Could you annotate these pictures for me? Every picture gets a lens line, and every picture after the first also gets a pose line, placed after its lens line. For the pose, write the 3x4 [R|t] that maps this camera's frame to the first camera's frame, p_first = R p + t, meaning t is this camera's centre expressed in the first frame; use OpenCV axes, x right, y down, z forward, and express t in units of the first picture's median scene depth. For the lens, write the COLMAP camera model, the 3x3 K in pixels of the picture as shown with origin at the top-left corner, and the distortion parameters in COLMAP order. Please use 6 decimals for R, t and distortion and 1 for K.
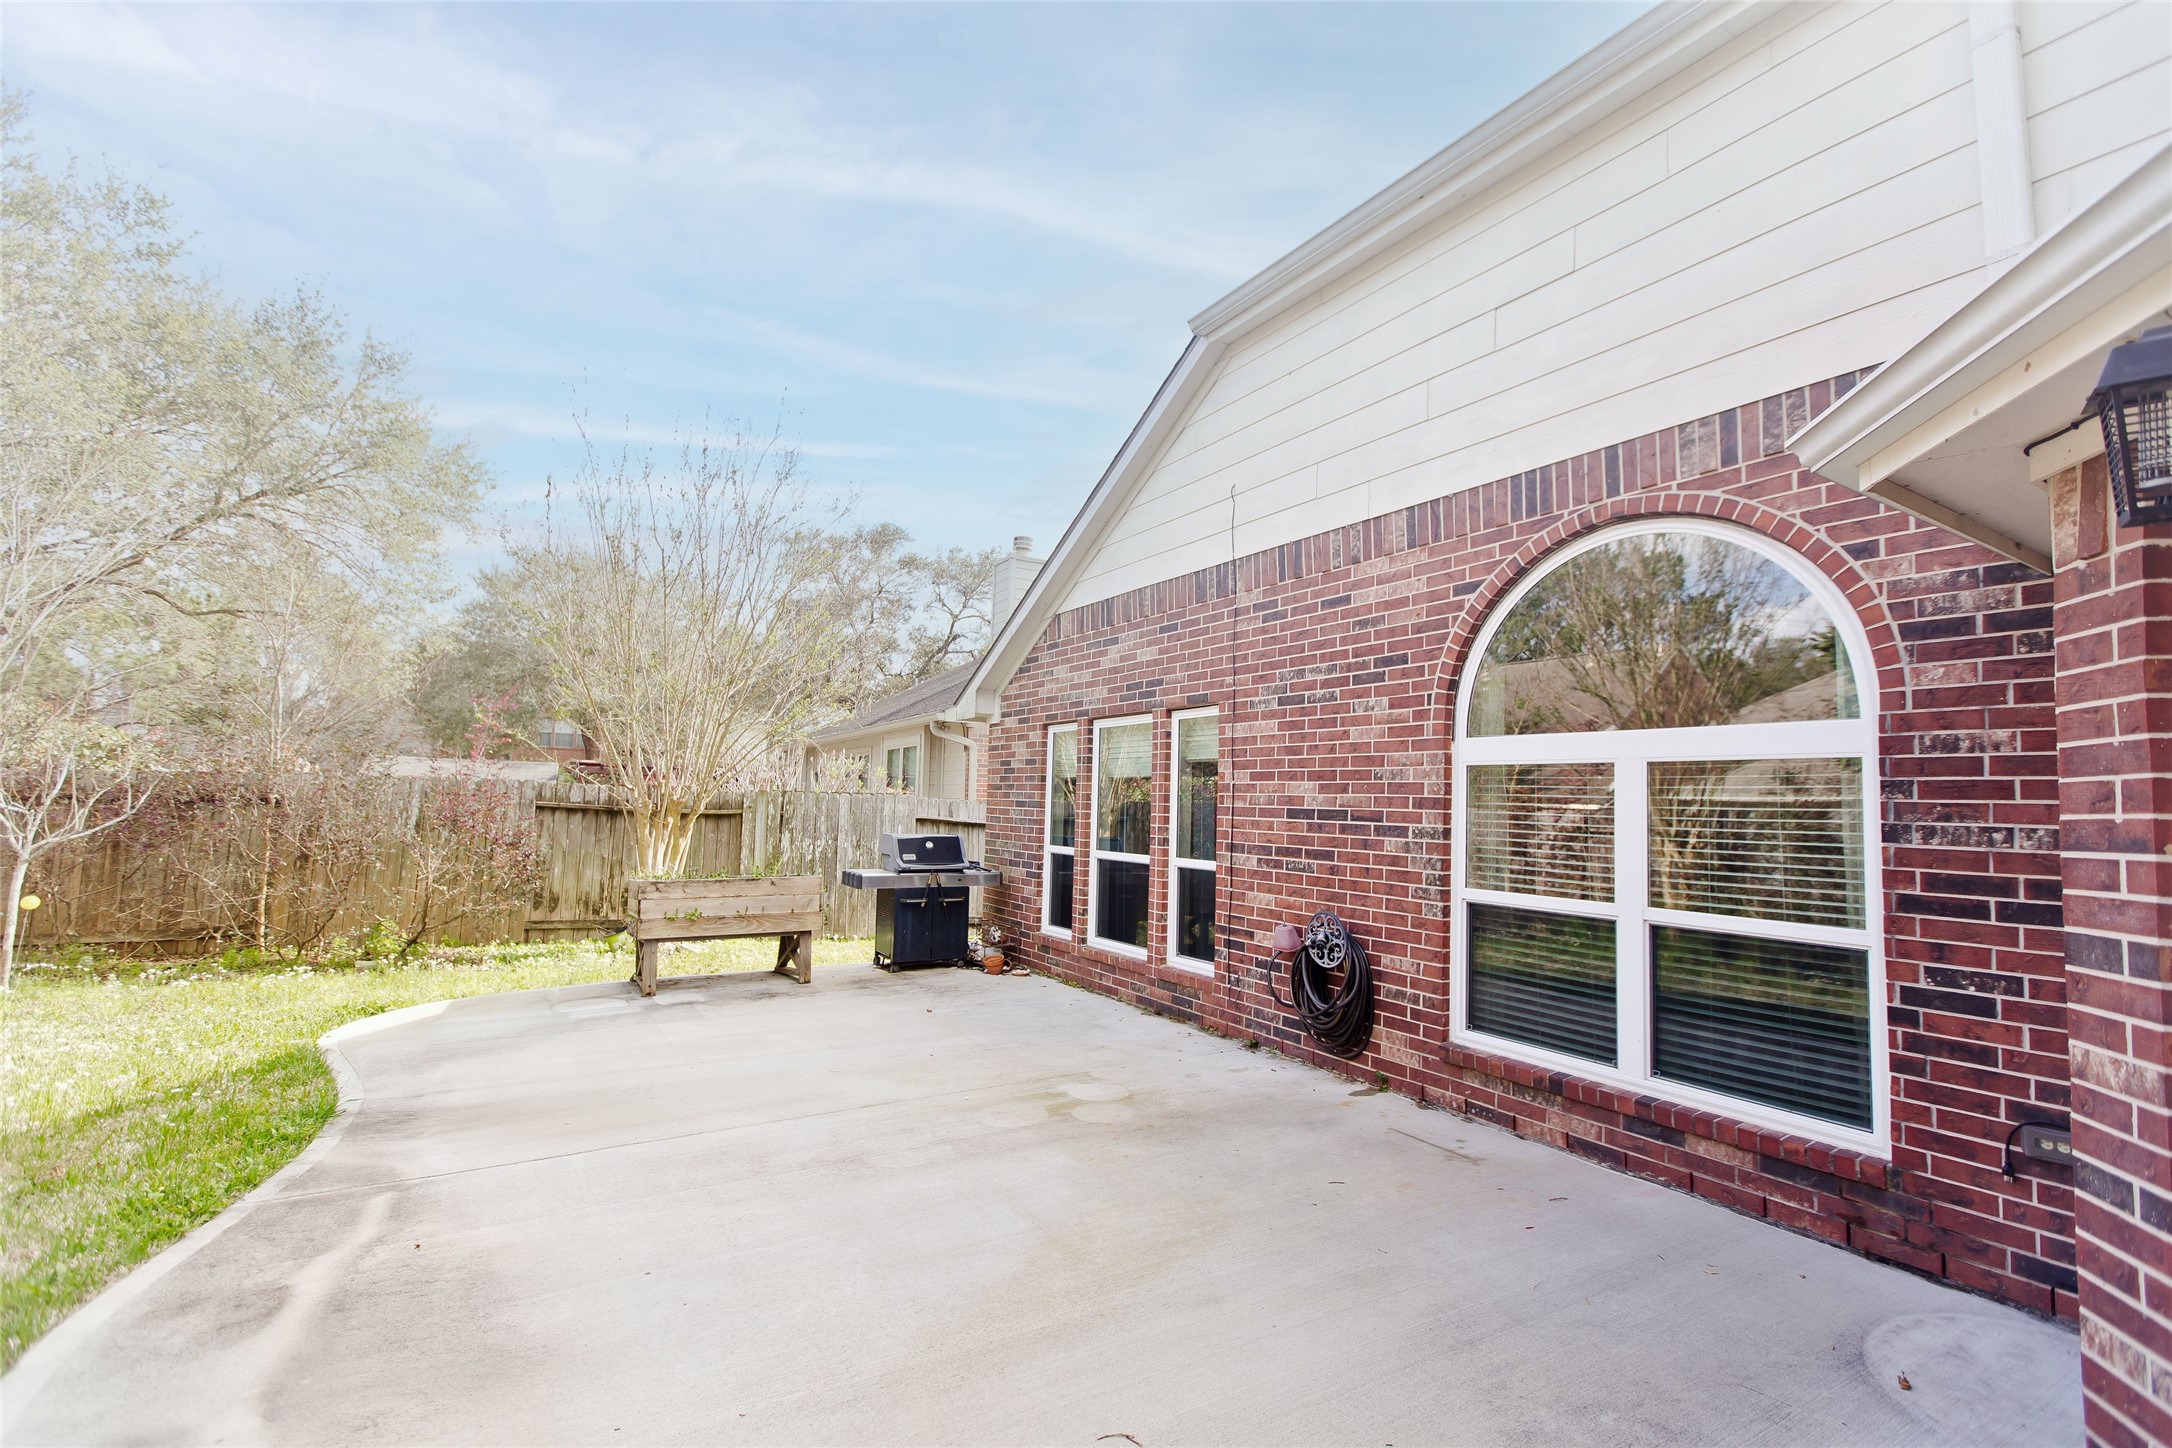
lens RADIAL K [[970.5, 0, 1090.4], [0, 970.5, 728.1], [0, 0, 1]] dist [0.001551, -0.000468]
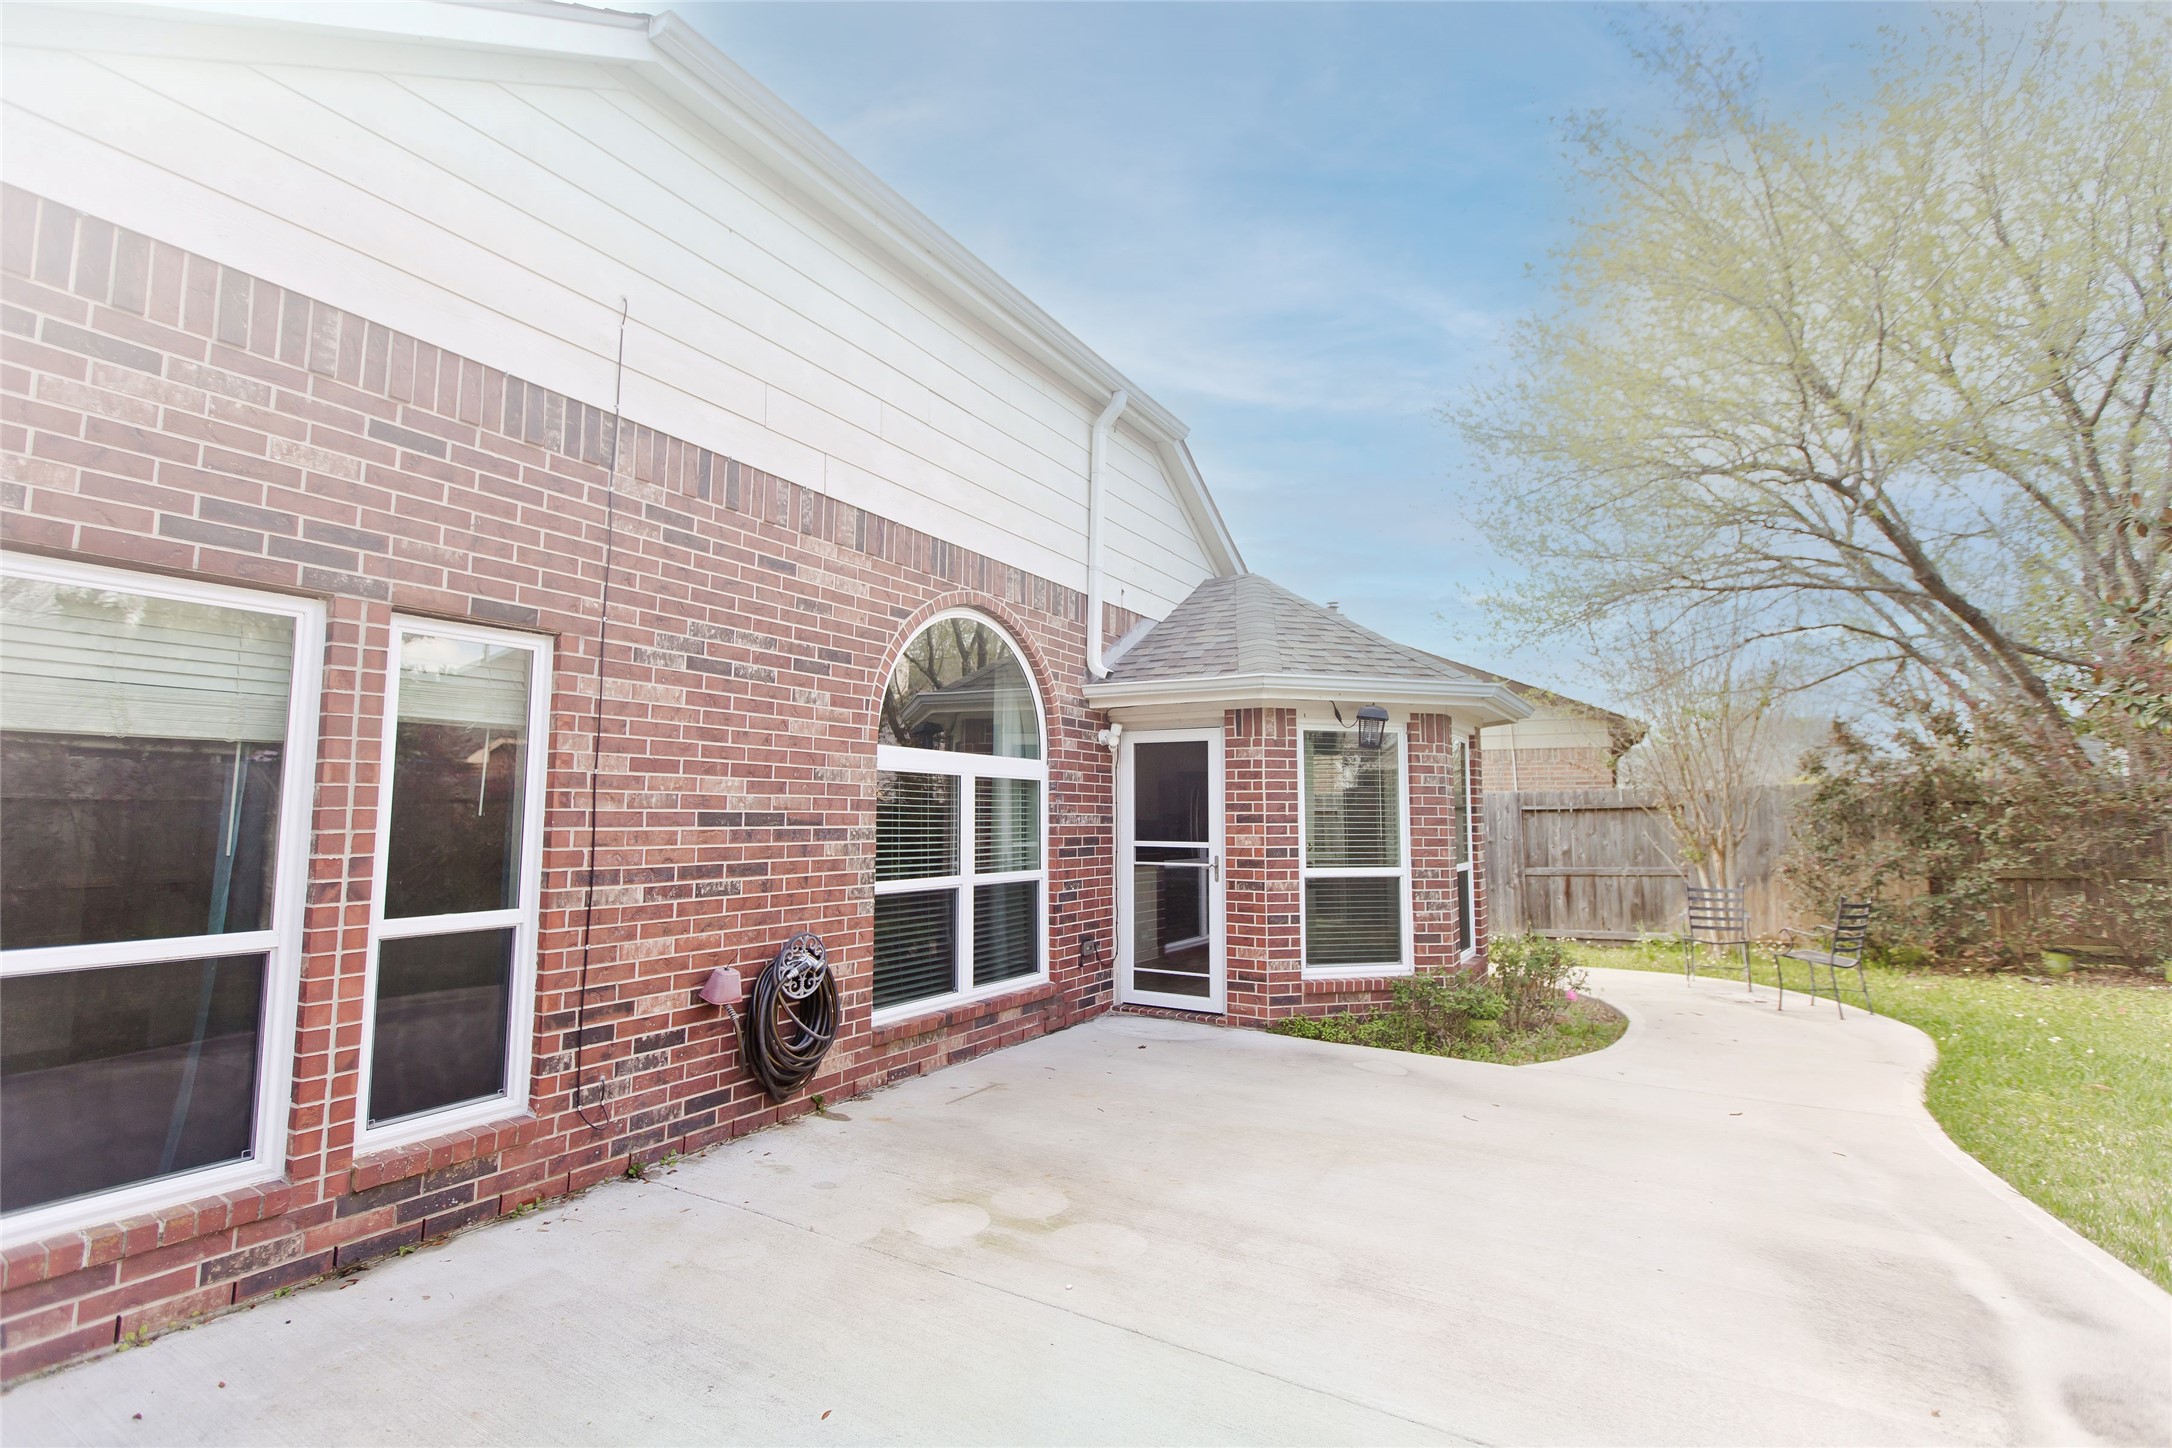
lens RADIAL K [[976.9, 0, 1094.9], [0, 976.9, 718.5], [0, 0, 1]] dist [0.002100, 0.000071]
pose [[-0.463254, 0.055123, 0.884509, -0.667101], [-0.090176, 0.989951, -0.108924, 0.074710], [-0.881626, -0.130221, -0.453629, 1.222254]]
